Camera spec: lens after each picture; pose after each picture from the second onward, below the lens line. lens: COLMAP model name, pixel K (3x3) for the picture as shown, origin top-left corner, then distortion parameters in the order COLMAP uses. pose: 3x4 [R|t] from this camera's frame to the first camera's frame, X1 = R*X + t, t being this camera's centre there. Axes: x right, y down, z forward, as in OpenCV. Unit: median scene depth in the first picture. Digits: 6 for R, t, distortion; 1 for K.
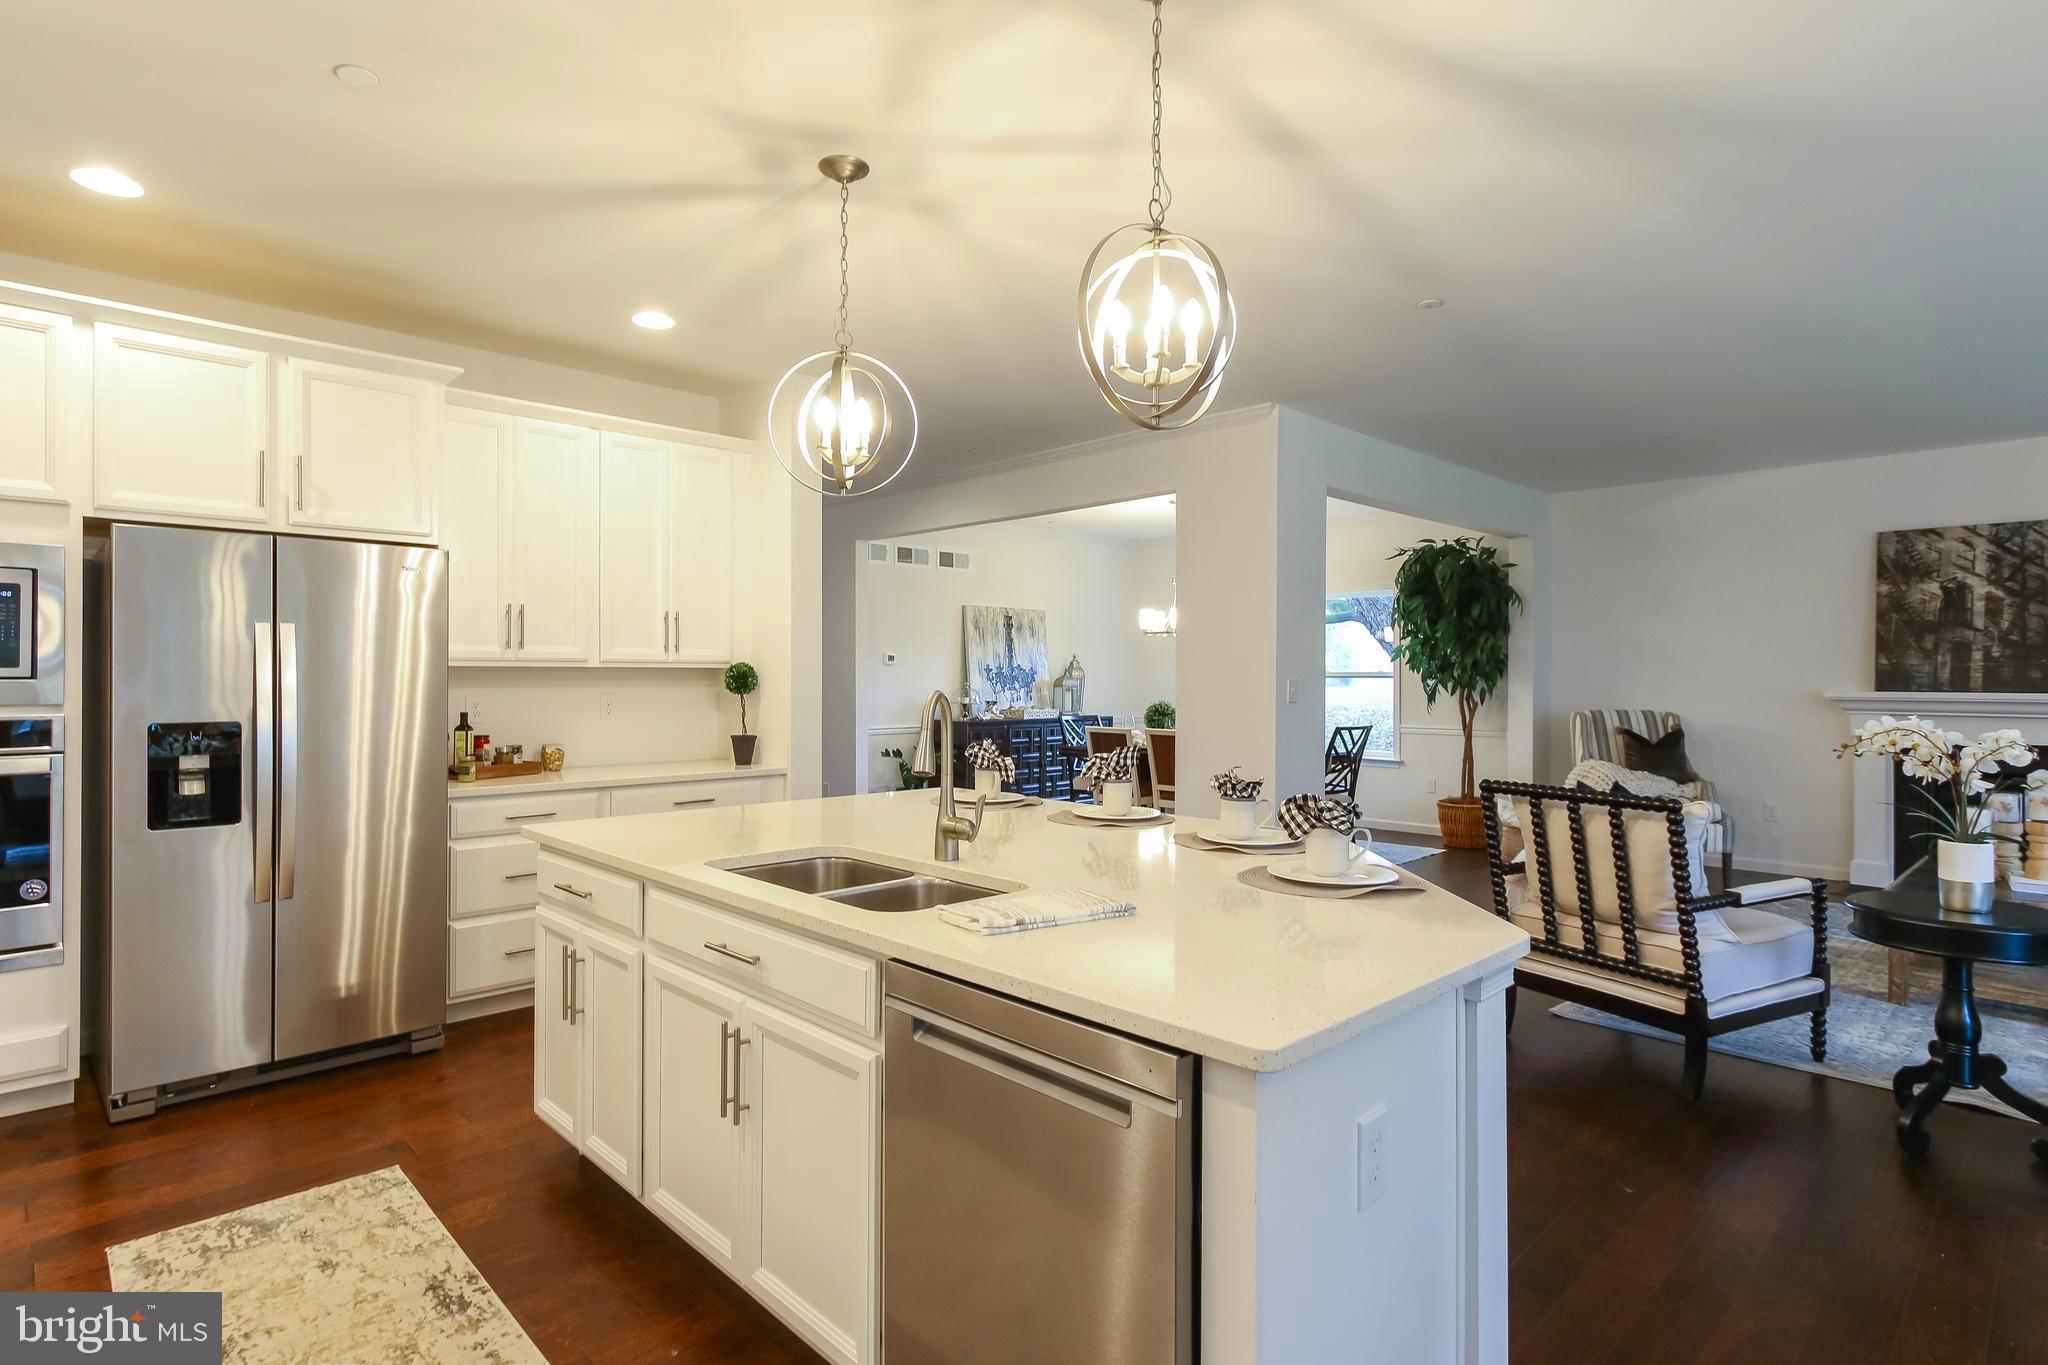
lens RADIAL K [[1058.7, 0, 1020.7], [0, 1058.7, 682.1], [0, 0, 1]] dist [0.001514, 0.000922]
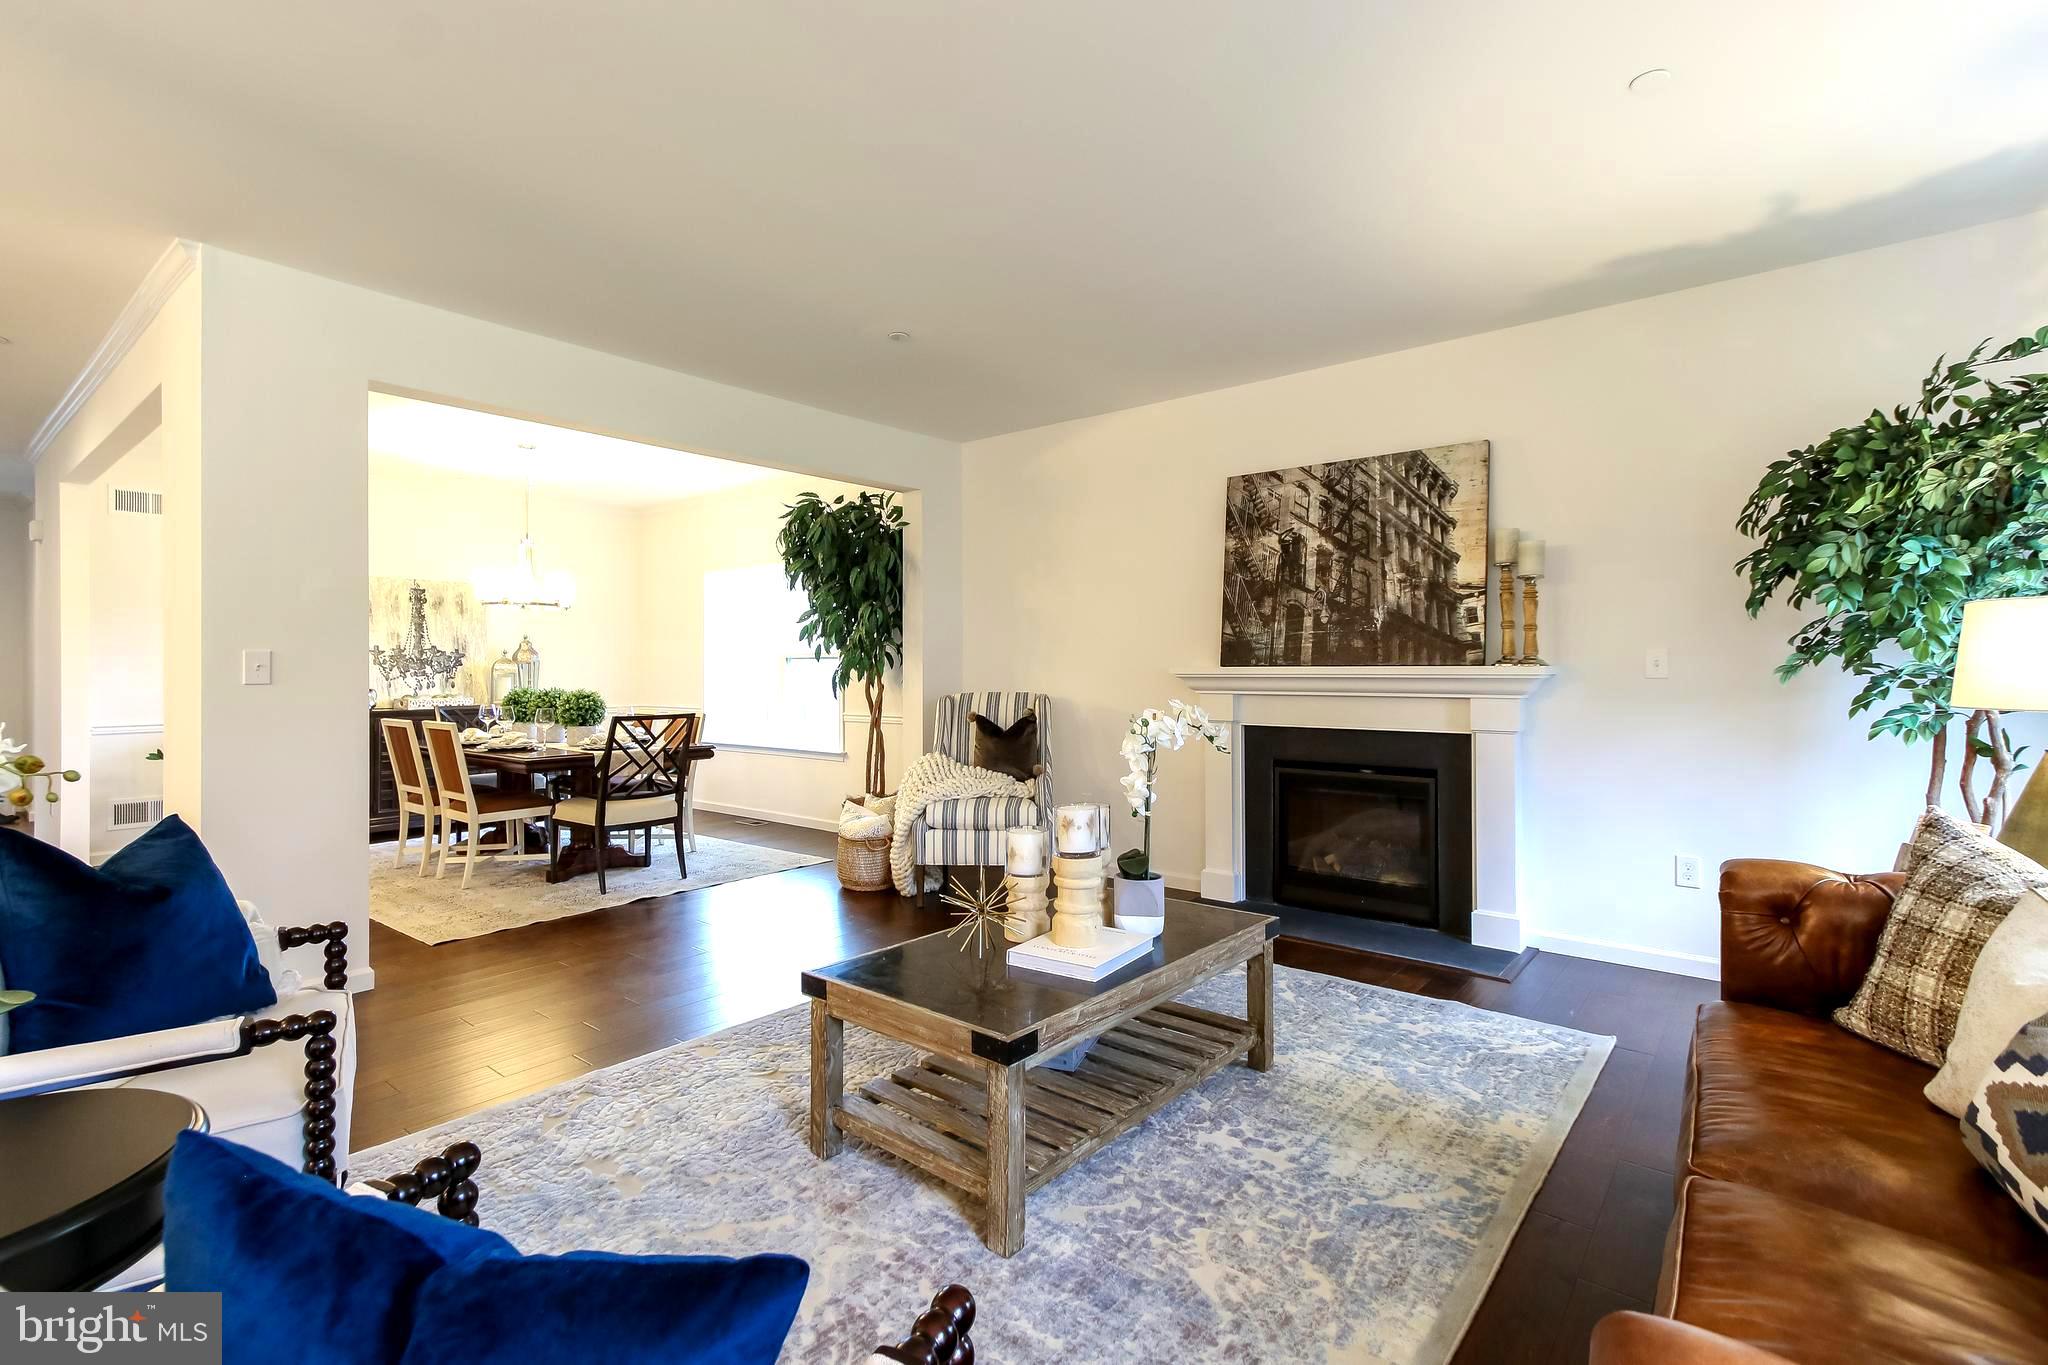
lens RADIAL K [[953.5, 0, 1010.1], [0, 953.5, 667.2], [0, 0, 1]] dist [-0.005439, -0.000665]
pose [[0.993066, -0.004428, 0.117474, 0.568939], [0.005472, 0.999948, -0.008564, 0.014859], [-0.117430, 0.009147, 0.993039, 0.283365]]
